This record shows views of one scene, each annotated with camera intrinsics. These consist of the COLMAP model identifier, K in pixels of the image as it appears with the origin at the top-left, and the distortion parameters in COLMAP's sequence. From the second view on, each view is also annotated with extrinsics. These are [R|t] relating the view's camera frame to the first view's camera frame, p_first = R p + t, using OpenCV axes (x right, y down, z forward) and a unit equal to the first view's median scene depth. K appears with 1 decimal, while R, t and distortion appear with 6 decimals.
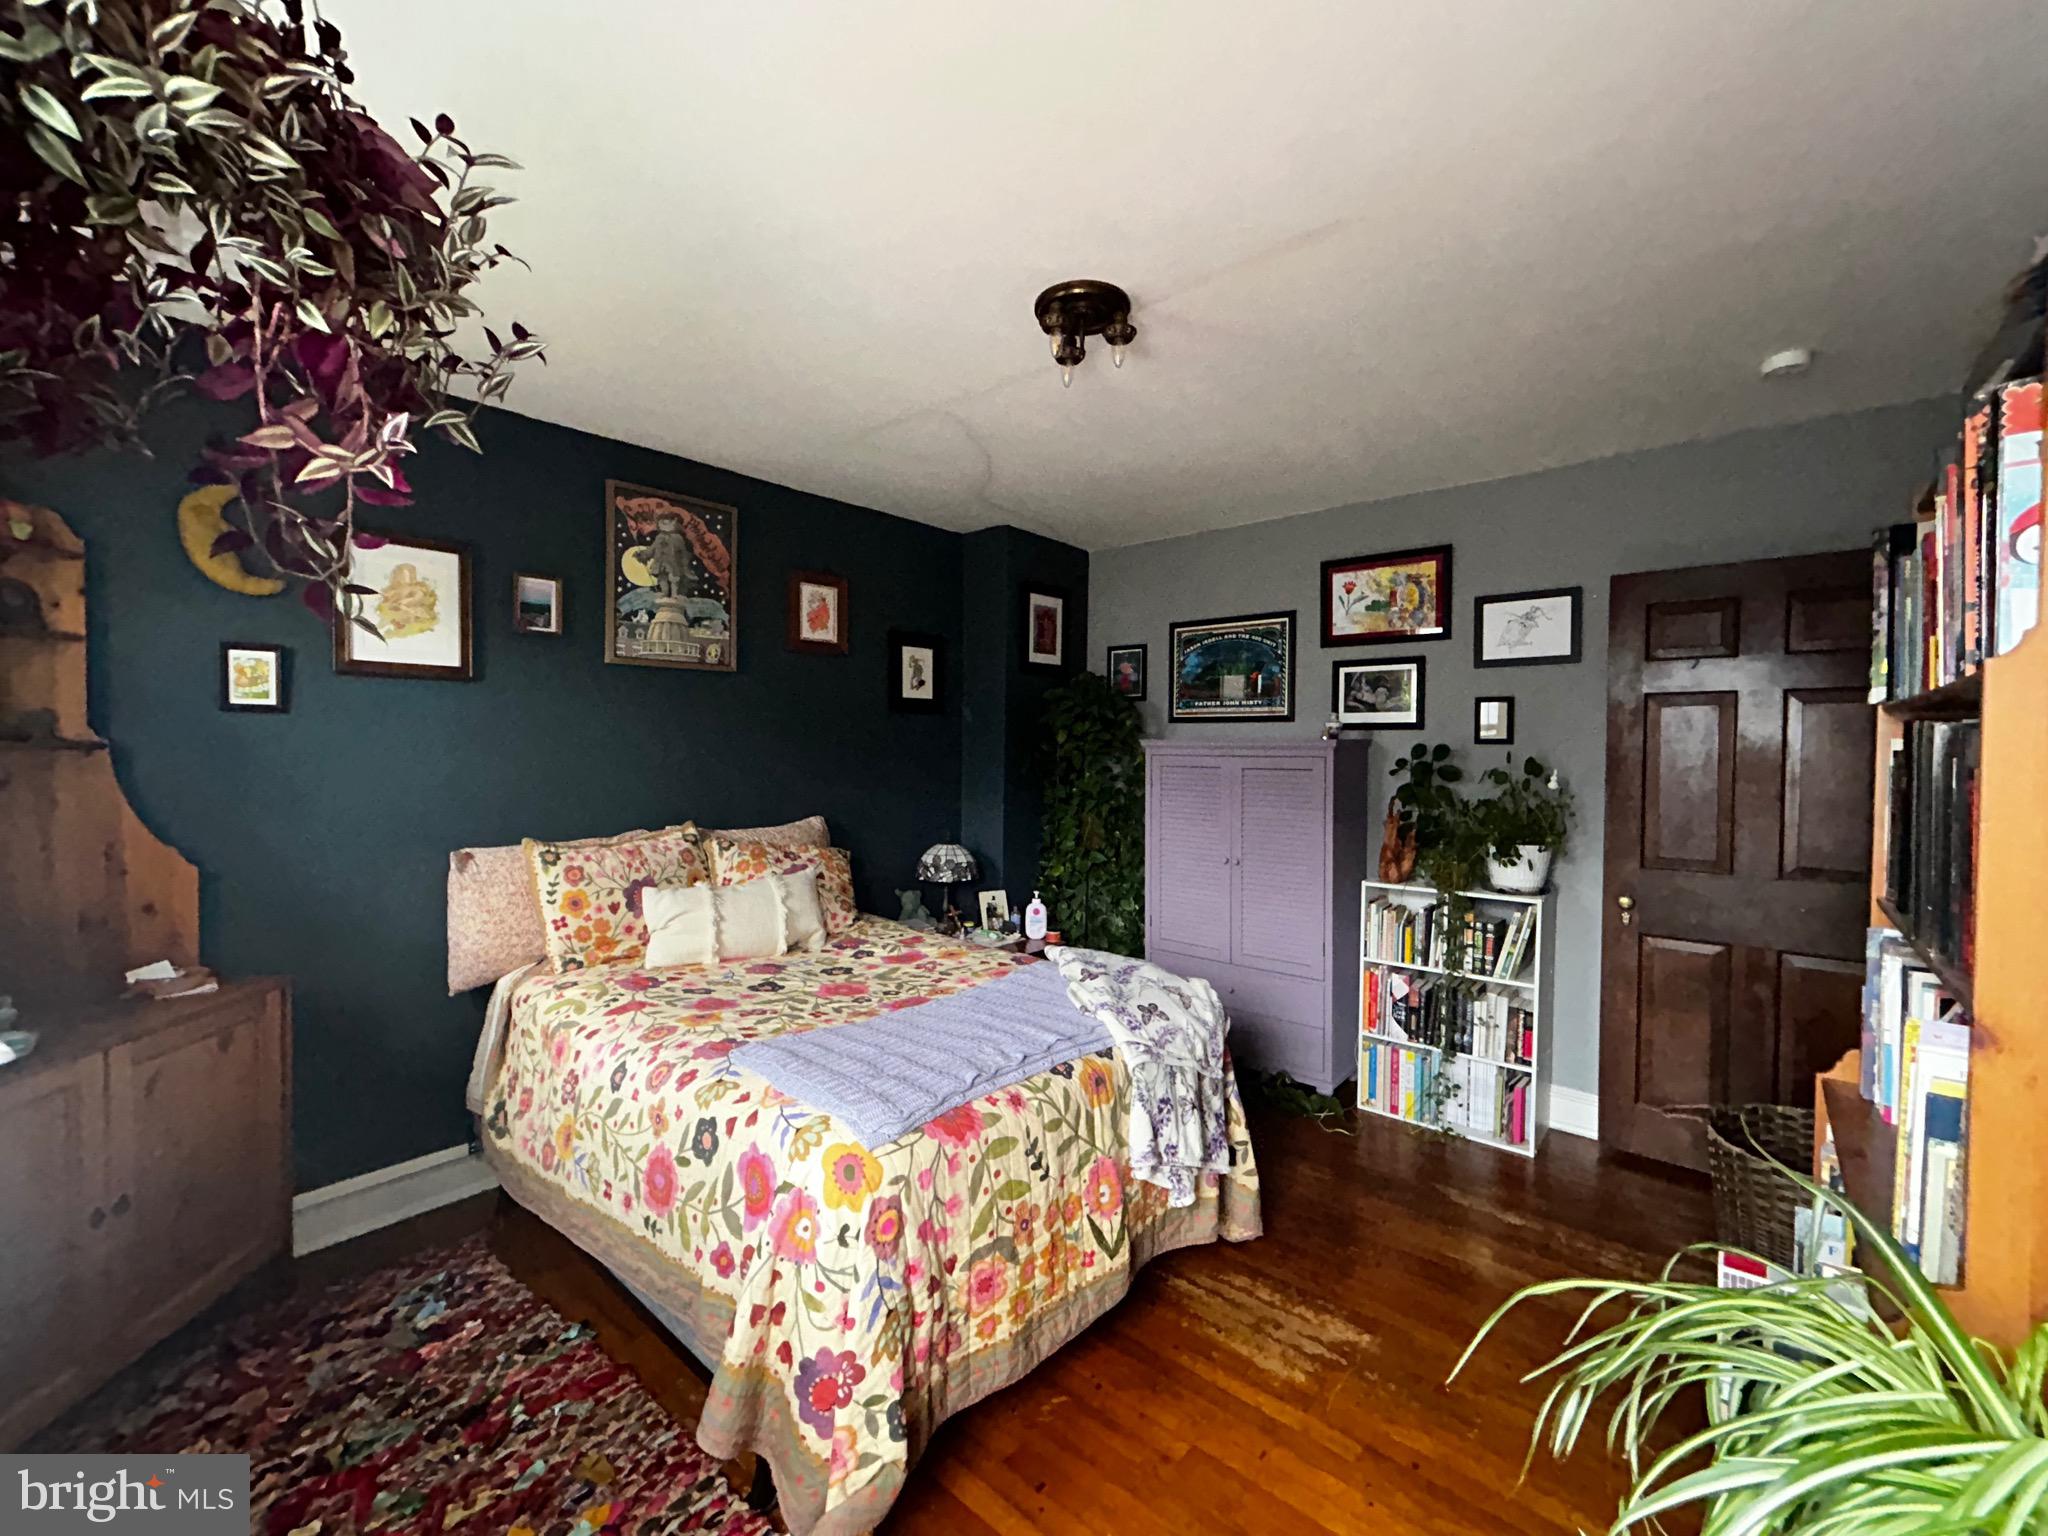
lens RADIAL K [[828.6, 0, 1021.6], [0, 828.6, 759.3], [0, 0, 1]] dist [0.000993, -0.000661]
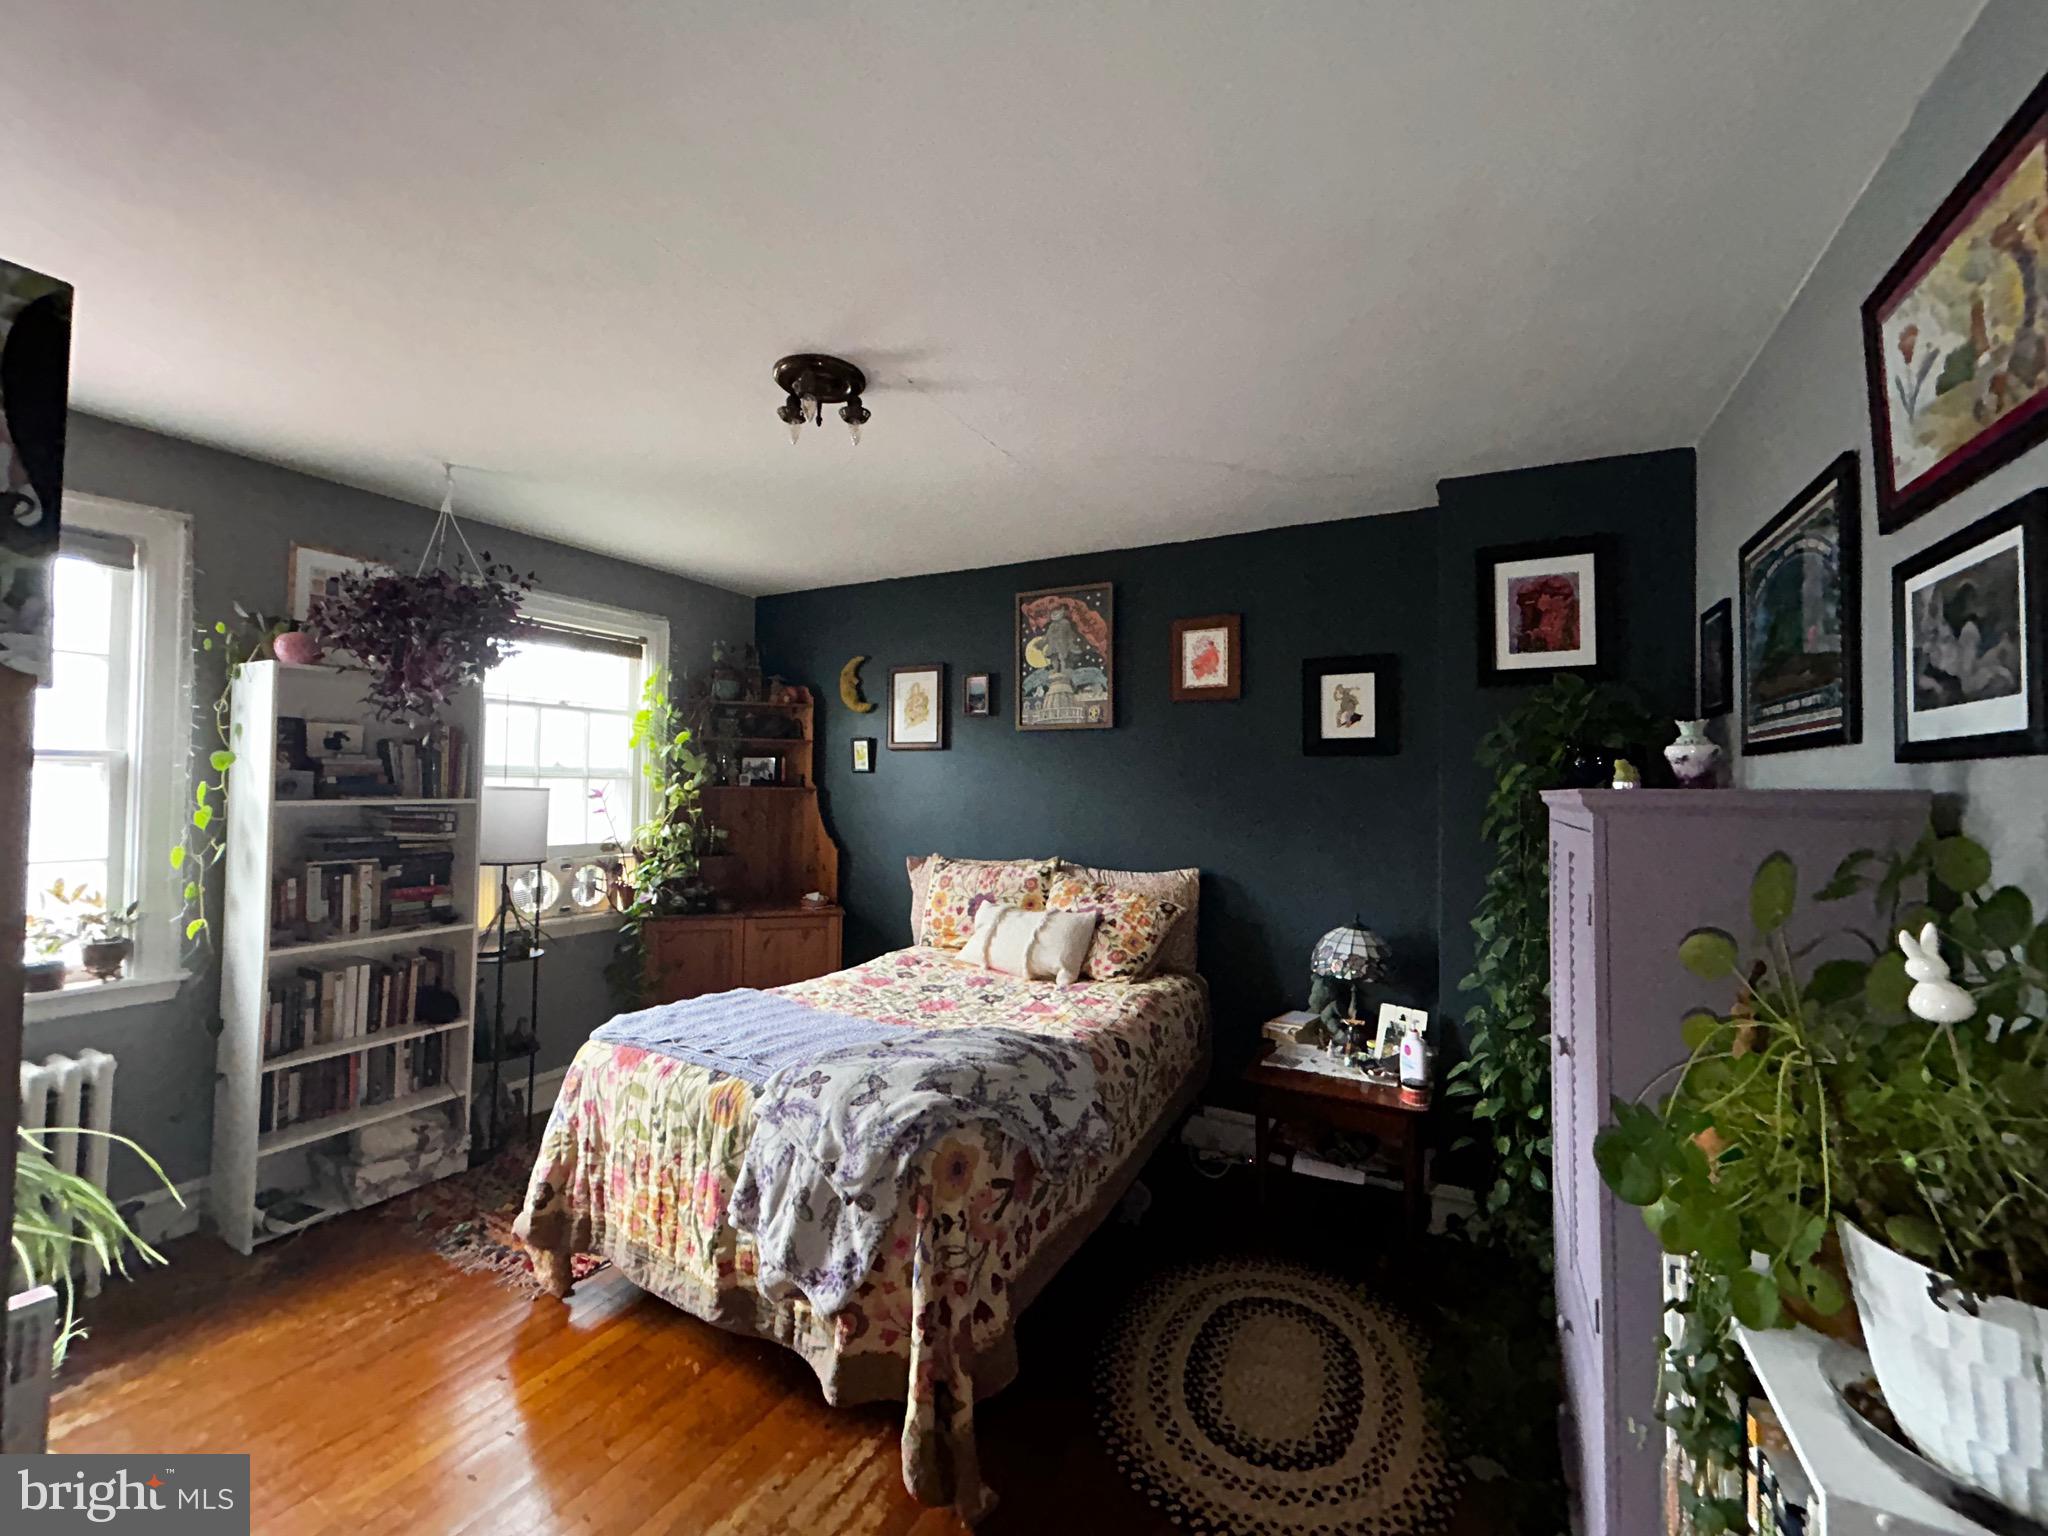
lens RADIAL K [[828.6, 0, 1024.1], [0, 828.6, 762.0], [0, 0, 1]] dist [0.000993, -0.000661]
pose [[0.227271, -0.030869, -0.973342, 0.737496], [-0.028945, 0.998842, -0.038437, -0.013746], [0.973401, 0.036908, 0.226115, 0.662370]]
